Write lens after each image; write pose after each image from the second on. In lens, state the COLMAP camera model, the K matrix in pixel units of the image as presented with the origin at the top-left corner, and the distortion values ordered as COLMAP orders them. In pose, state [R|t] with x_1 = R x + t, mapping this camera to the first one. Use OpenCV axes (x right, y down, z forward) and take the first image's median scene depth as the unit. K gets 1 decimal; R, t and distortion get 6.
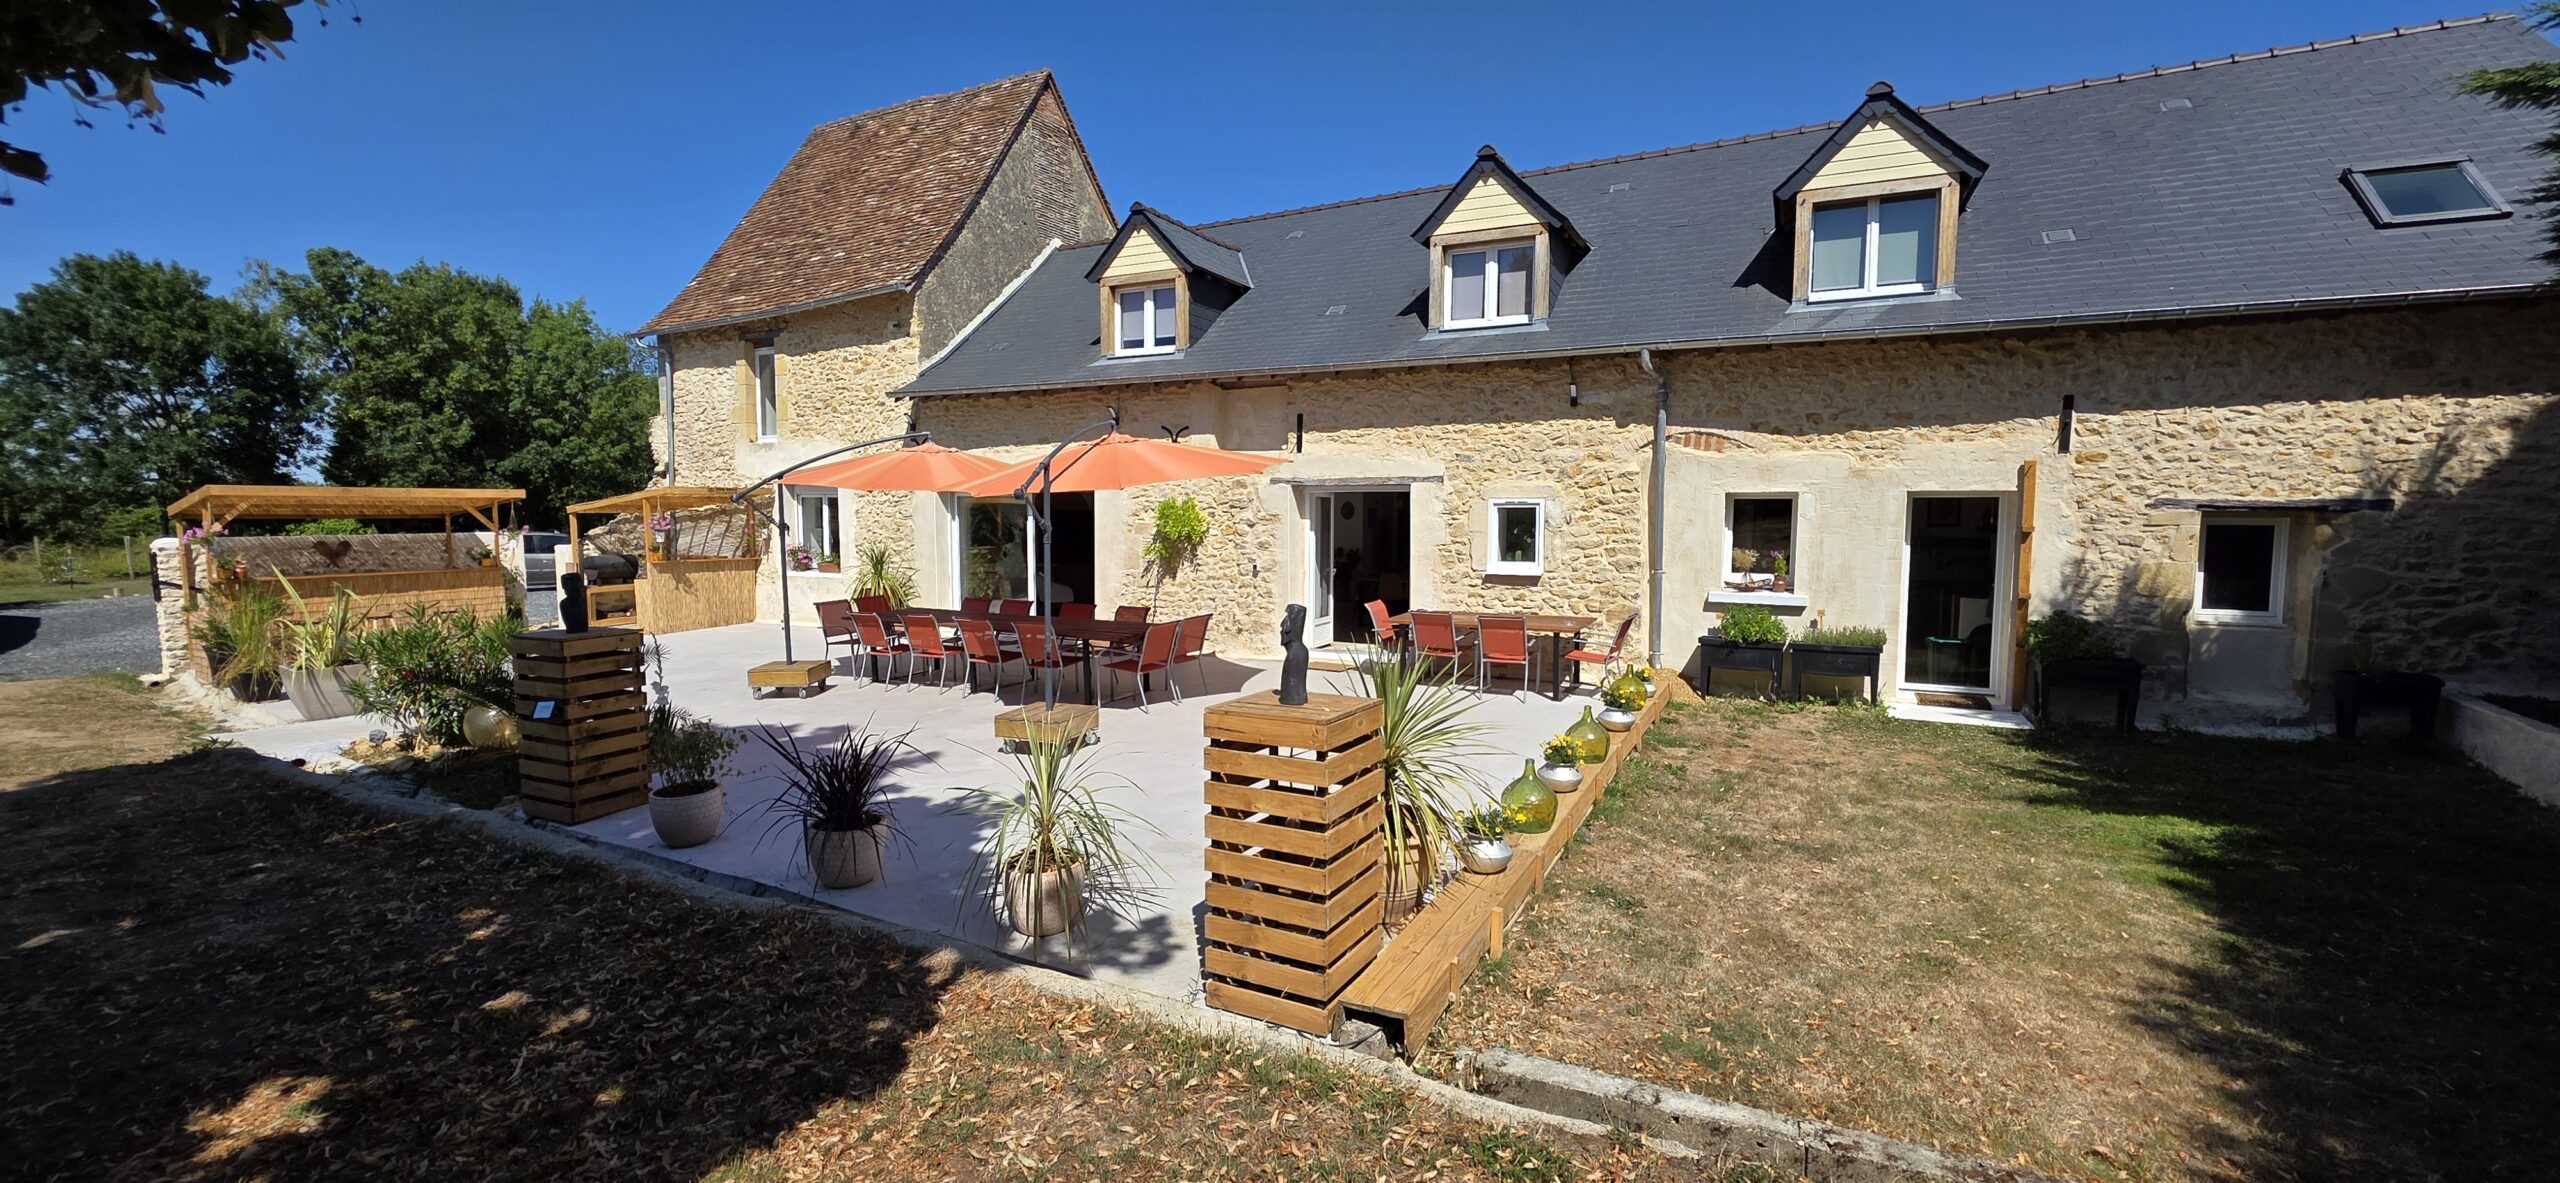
lens RADIAL K [[1019.7, 0, 1280.0], [0, 1019.7, 591.5], [0, 0, 1]] dist [0.001226, -0.000499]
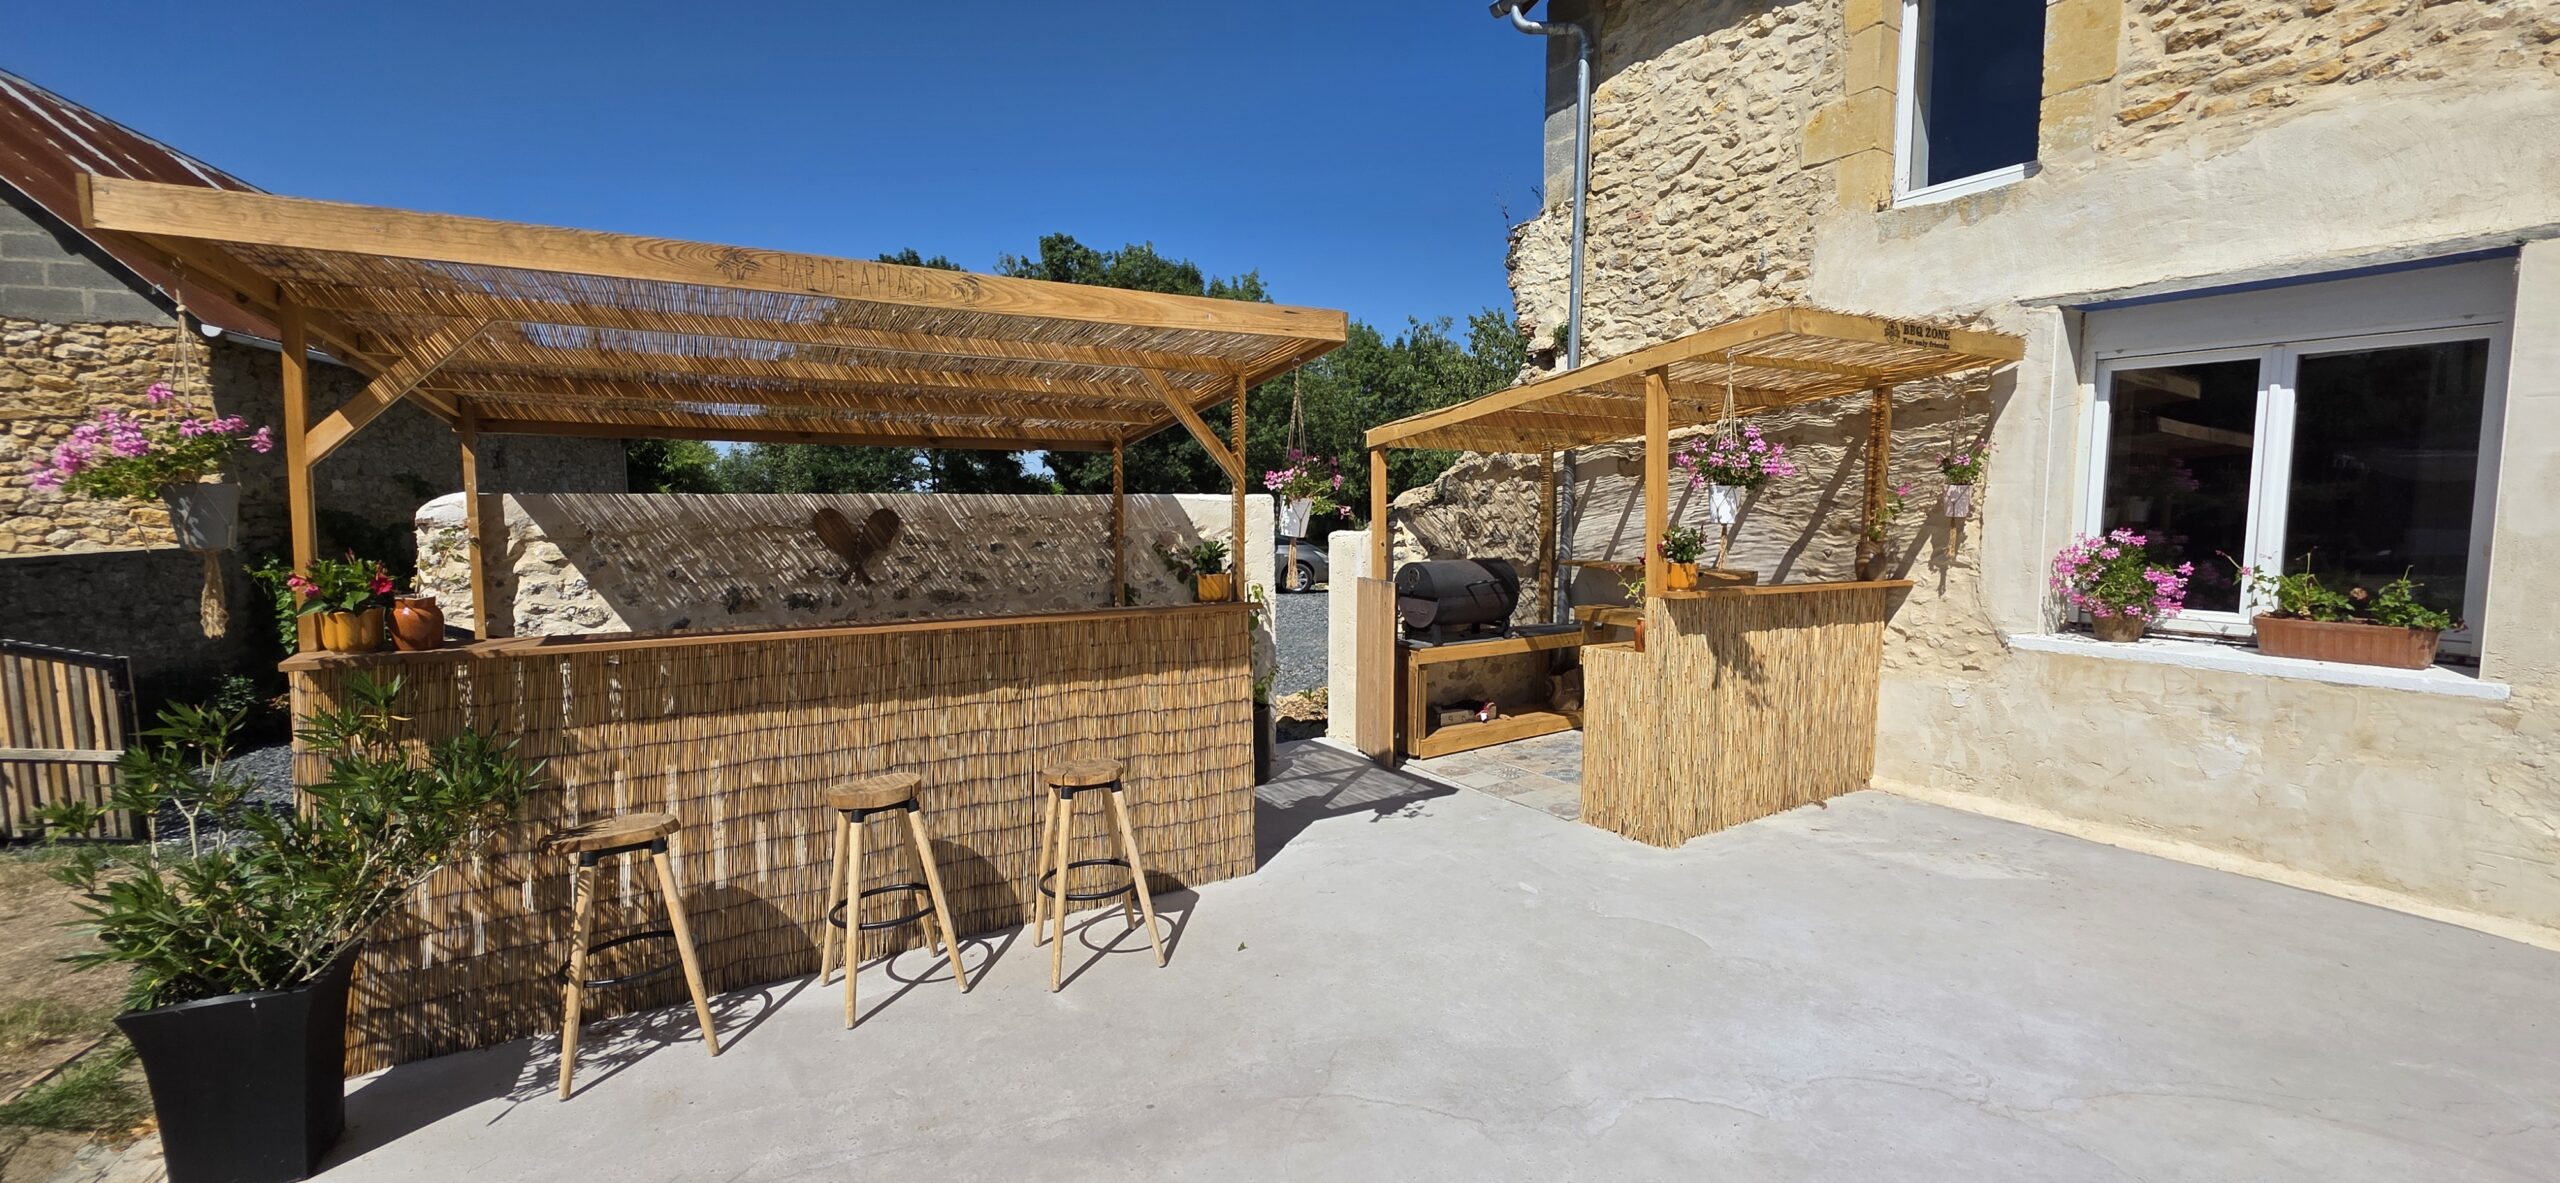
lens RADIAL K [[1019.7, 0, 1280.0], [0, 1019.7, 591.5], [0, 0, 1]] dist [0.001226, -0.000499]
pose [[0.854264, 0.044235, -0.517954, -0.632705], [-0.041292, 0.998999, 0.017215, -0.034025], [0.518197, 0.006681, 0.855235, 0.790490]]
